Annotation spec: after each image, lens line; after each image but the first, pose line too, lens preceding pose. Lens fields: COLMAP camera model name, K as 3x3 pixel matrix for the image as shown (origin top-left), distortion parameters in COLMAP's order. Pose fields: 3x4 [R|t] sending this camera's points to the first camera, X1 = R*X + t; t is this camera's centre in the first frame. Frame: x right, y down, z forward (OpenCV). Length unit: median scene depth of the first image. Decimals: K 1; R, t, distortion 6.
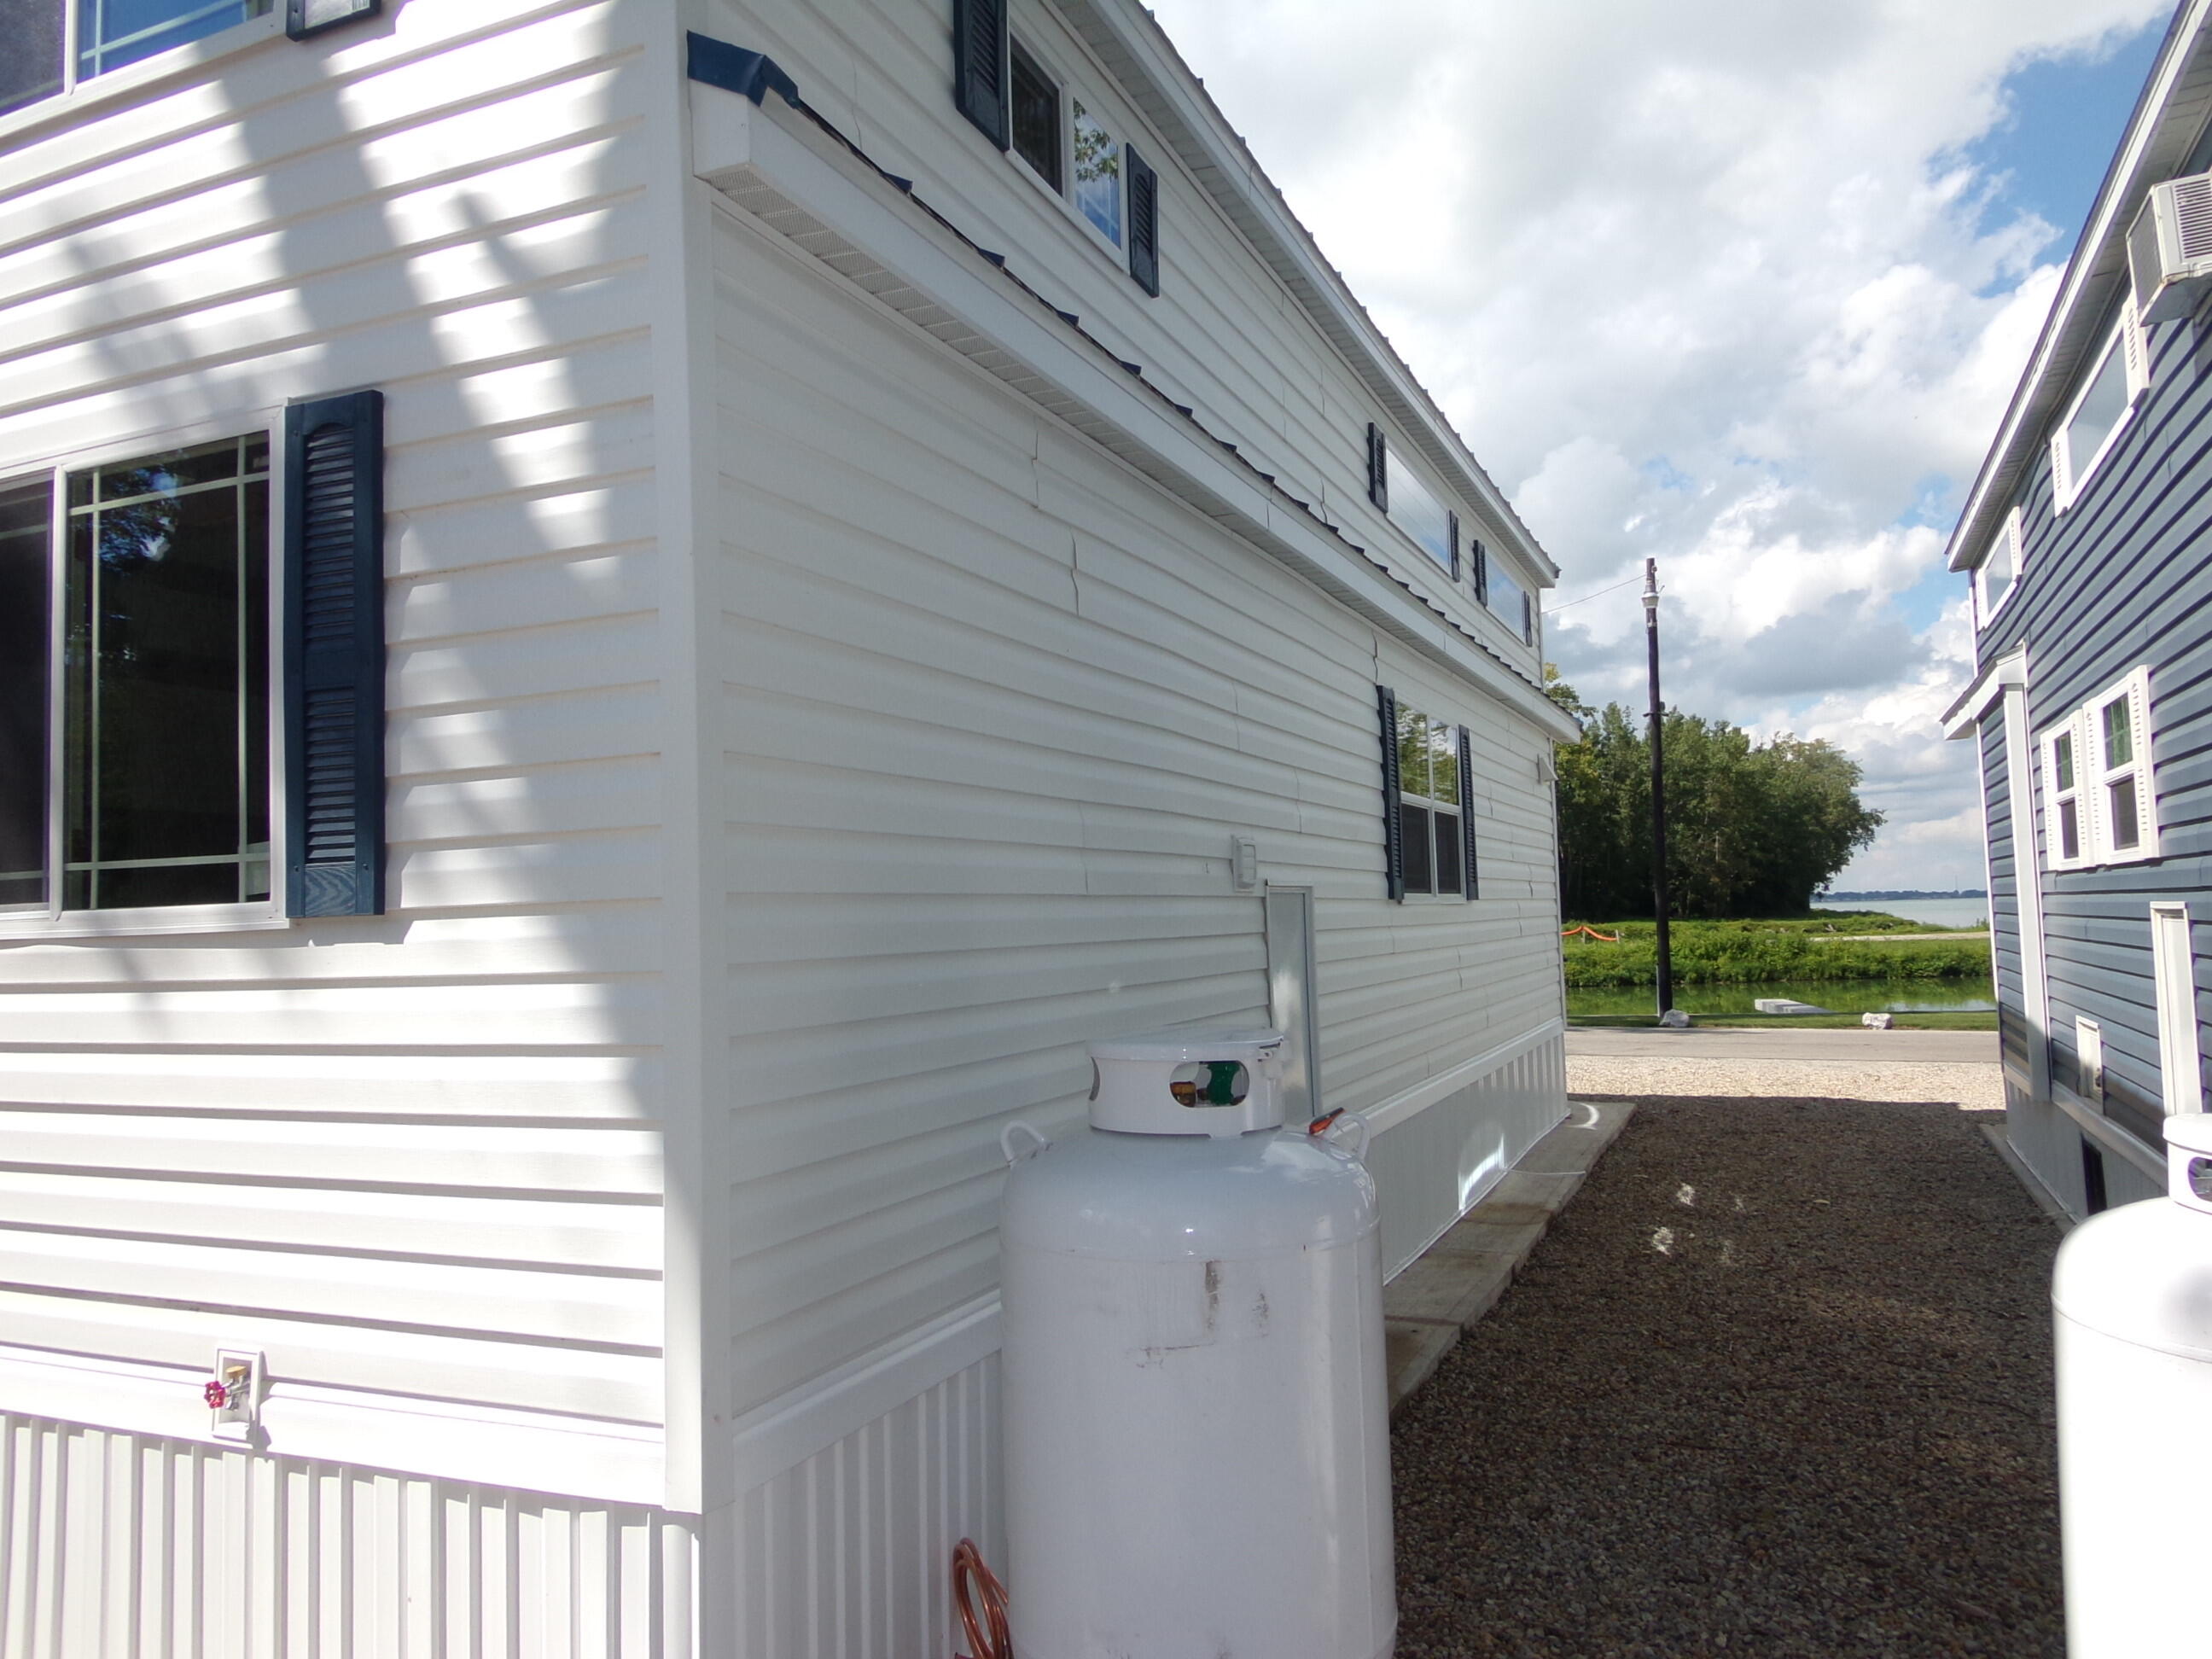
lens RADIAL K [[1571.1, 0, 1106.2], [0, 1571.1, 824.5], [0, 0, 1]] dist [0.000497, 0.000745]
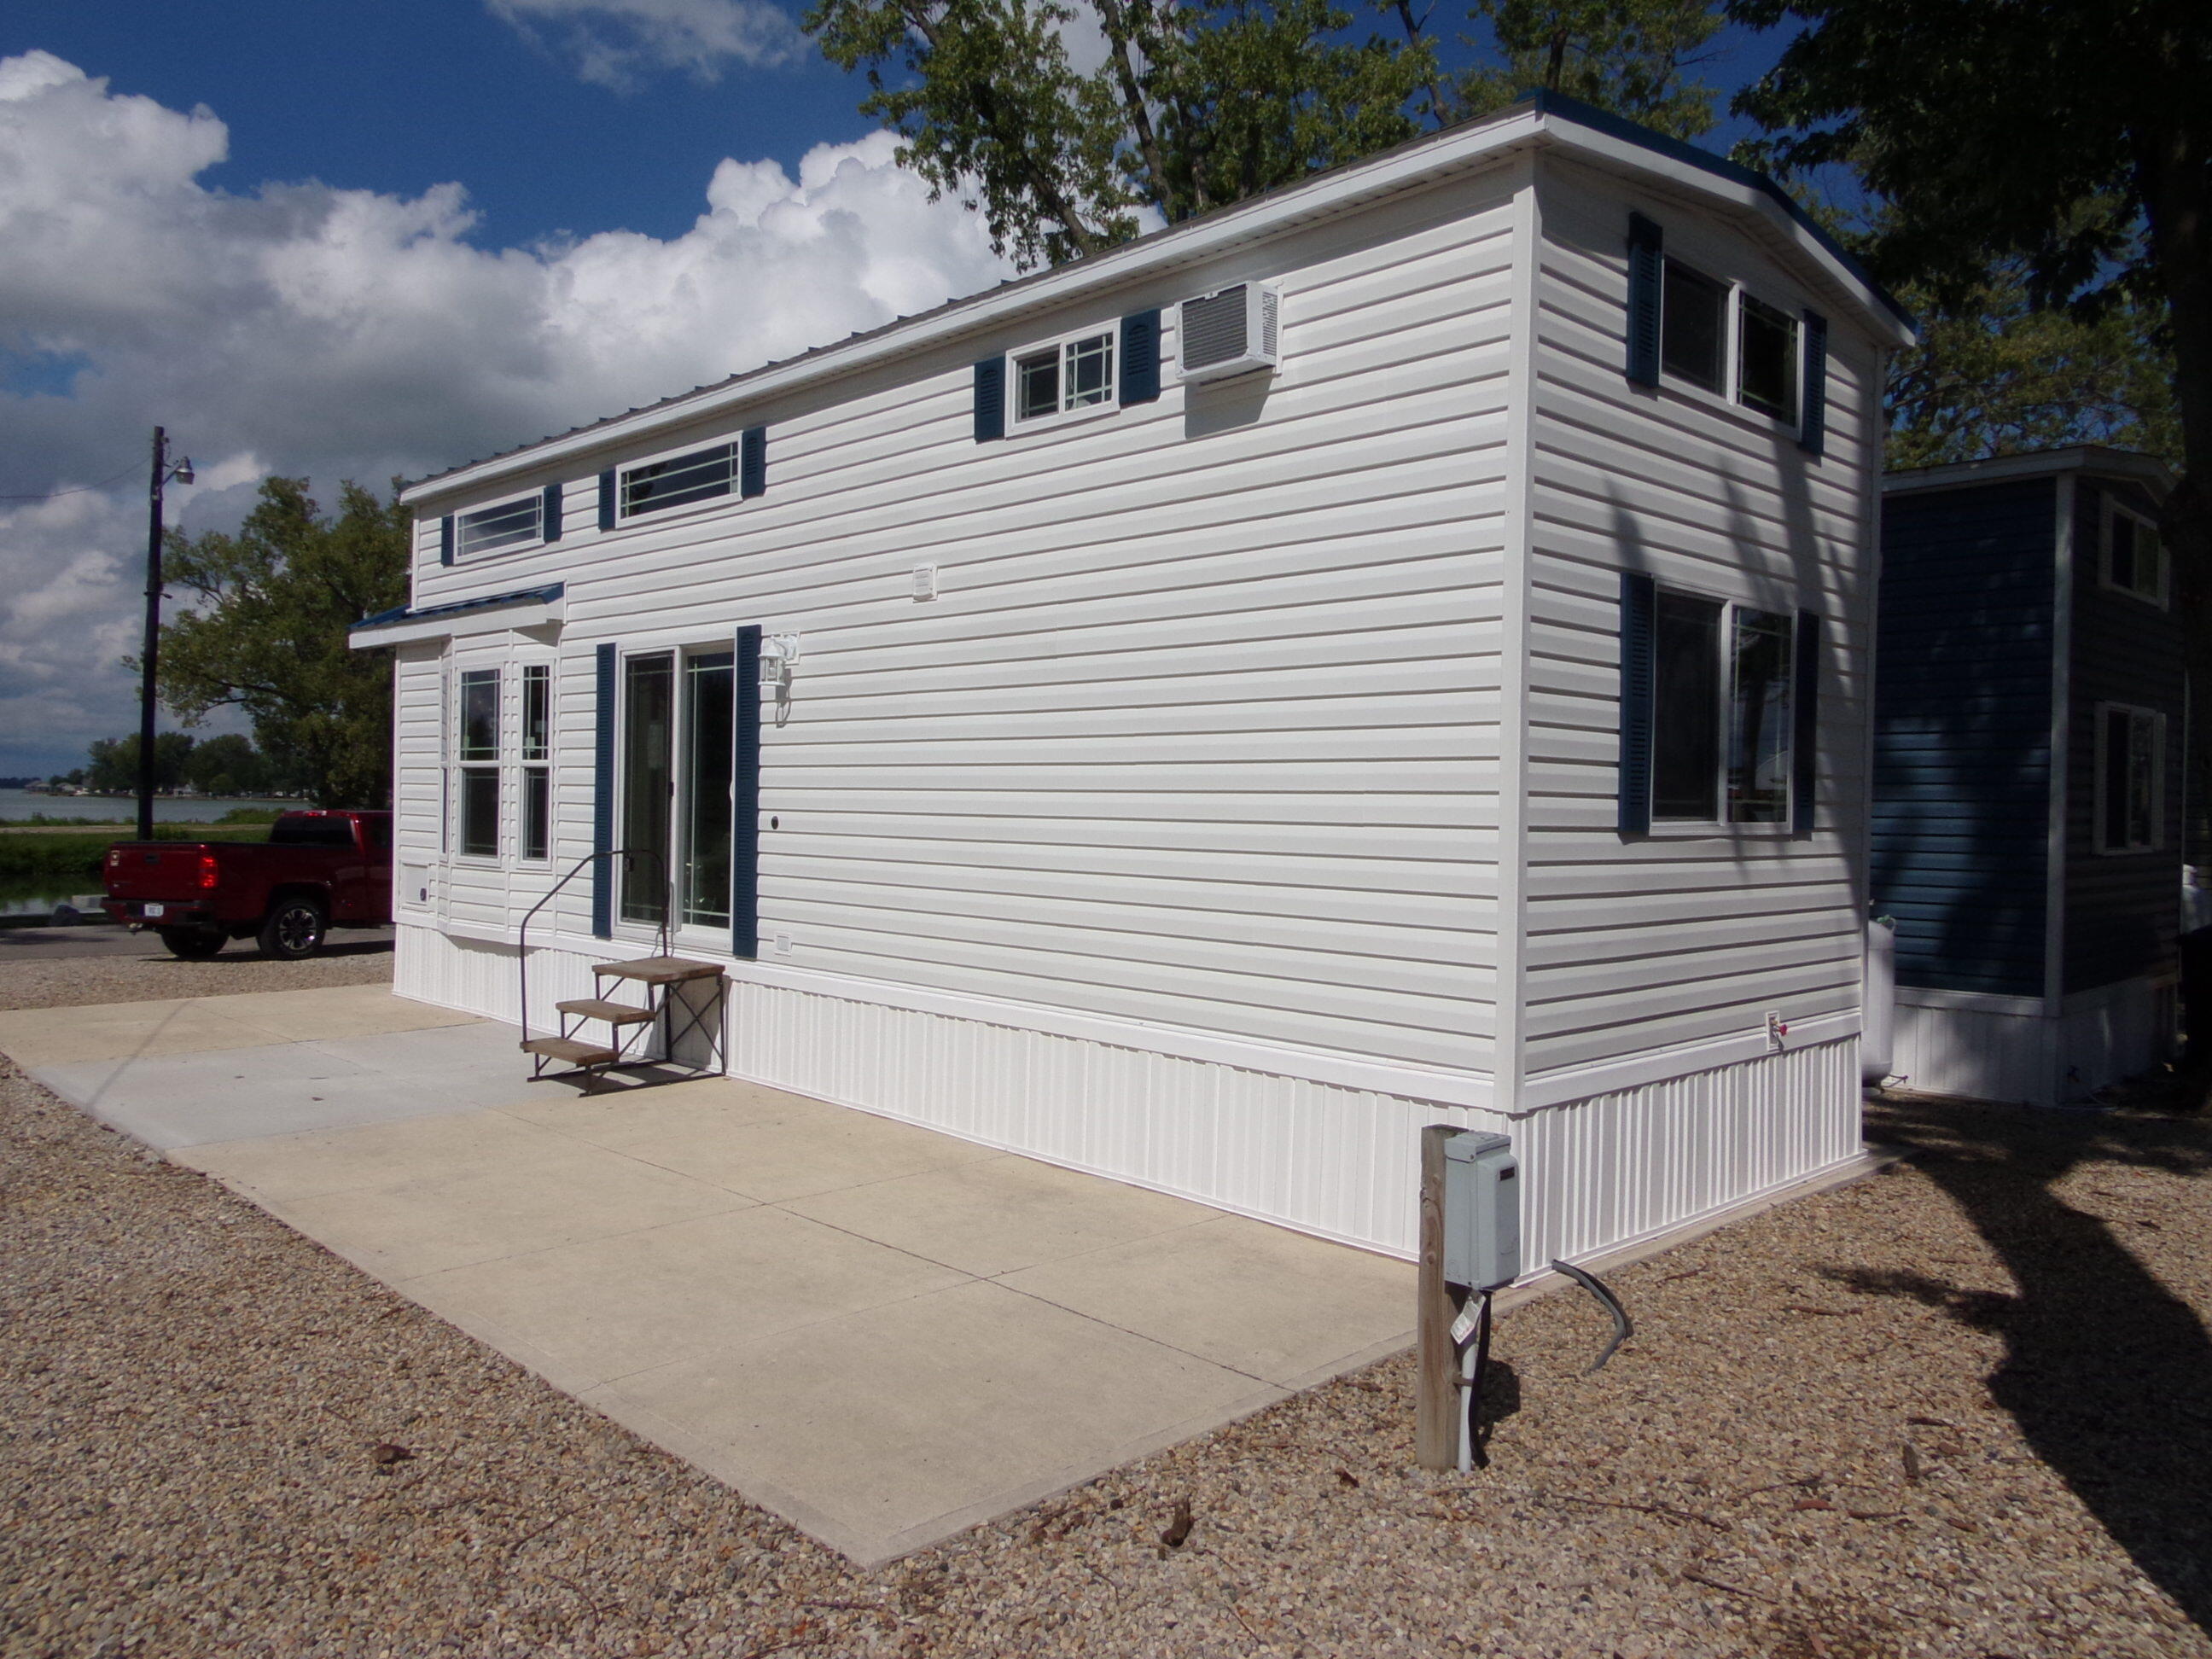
lens RADIAL K [[1571.1, 0, 1105.7], [0, 1571.1, 825.7], [0, 0, 1]] dist [0.000497, 0.000745]
pose [[0.375589, 0.020458, 0.926560, -2.946003], [-0.082271, 0.996545, 0.011346, 0.106140], [-0.923127, -0.080491, 0.375975, 1.004404]]
